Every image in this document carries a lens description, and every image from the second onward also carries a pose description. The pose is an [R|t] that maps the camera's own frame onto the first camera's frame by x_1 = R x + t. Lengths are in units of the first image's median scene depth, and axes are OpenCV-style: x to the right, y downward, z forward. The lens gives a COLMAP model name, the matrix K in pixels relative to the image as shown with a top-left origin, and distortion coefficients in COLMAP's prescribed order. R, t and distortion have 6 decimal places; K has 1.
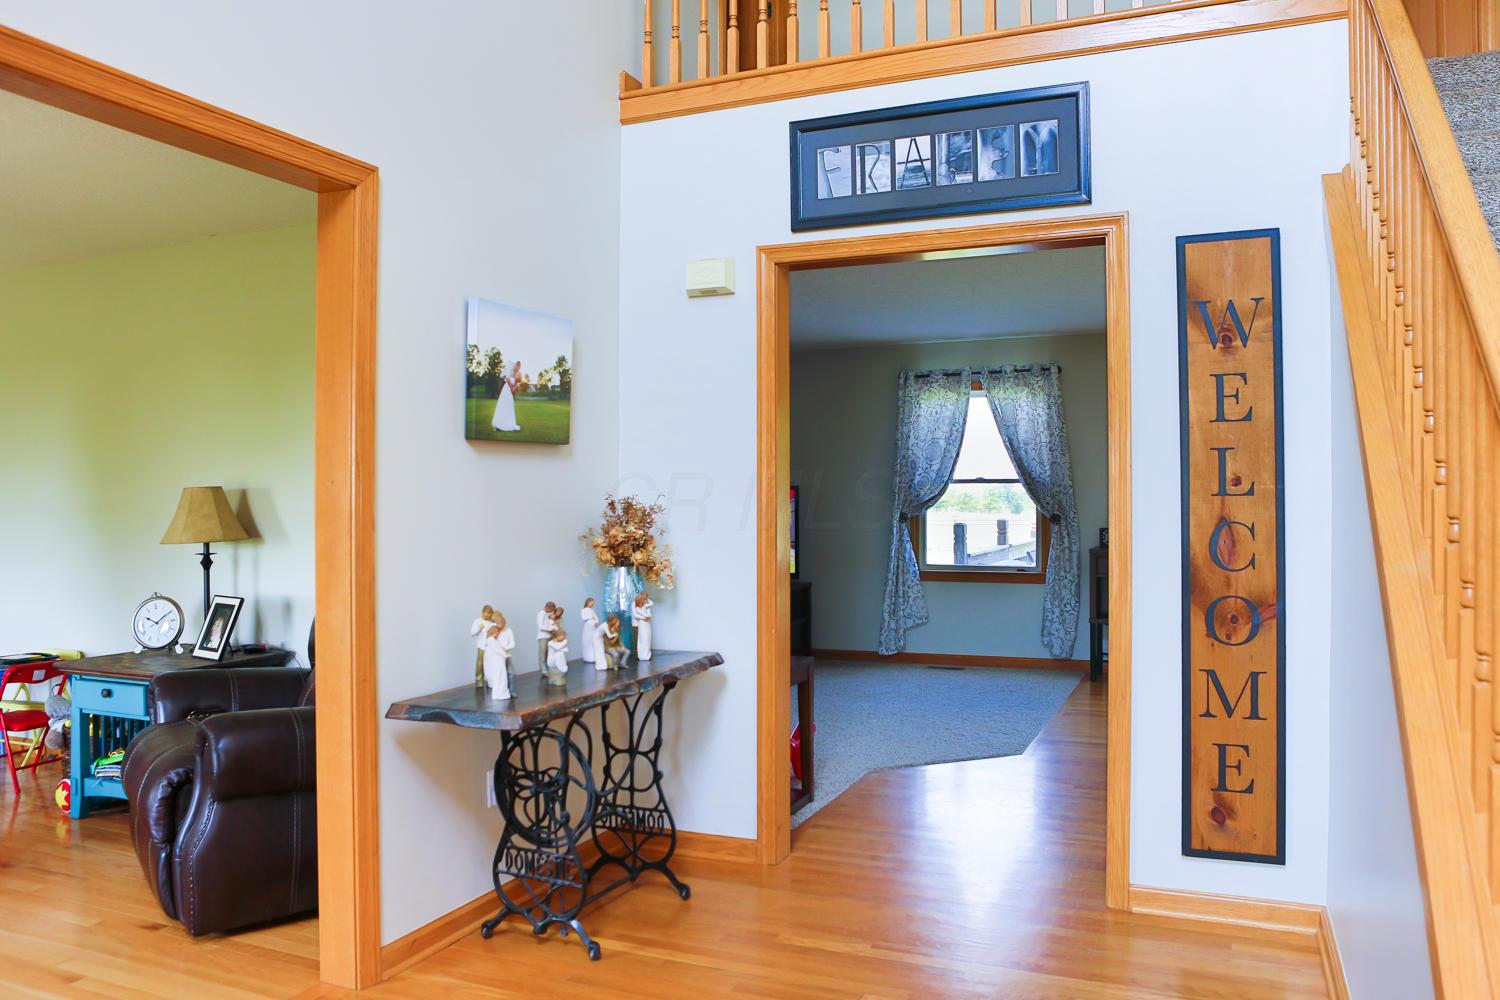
lens RADIAL K [[1114.2, 0, 725.5], [0, 1114.2, 504.7], [0, 0, 1]] dist [-0.115679, 0.094698]
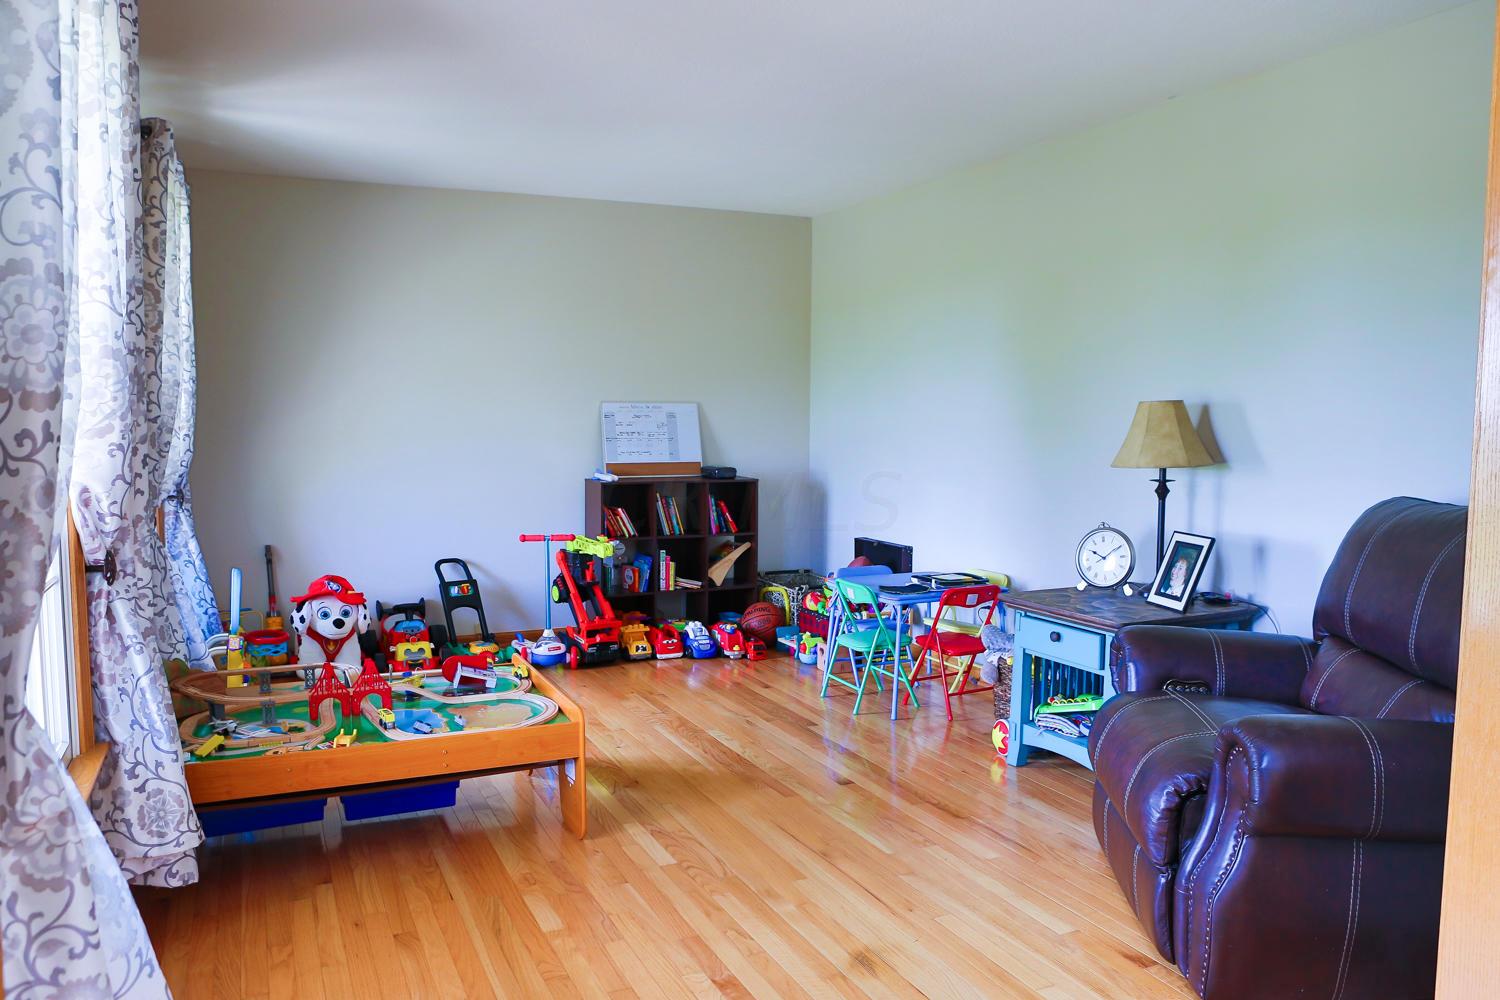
lens RADIAL K [[1114.2, 0, 725.5], [0, 1114.2, 504.7], [0, 0, 1]] dist [-0.115679, 0.094698]
pose [[0.739544, 0.059870, -0.670440, -0.188789], [-0.007121, 0.996677, 0.081147, -0.003090], [0.673070, -0.055238, 0.737513, 0.177336]]
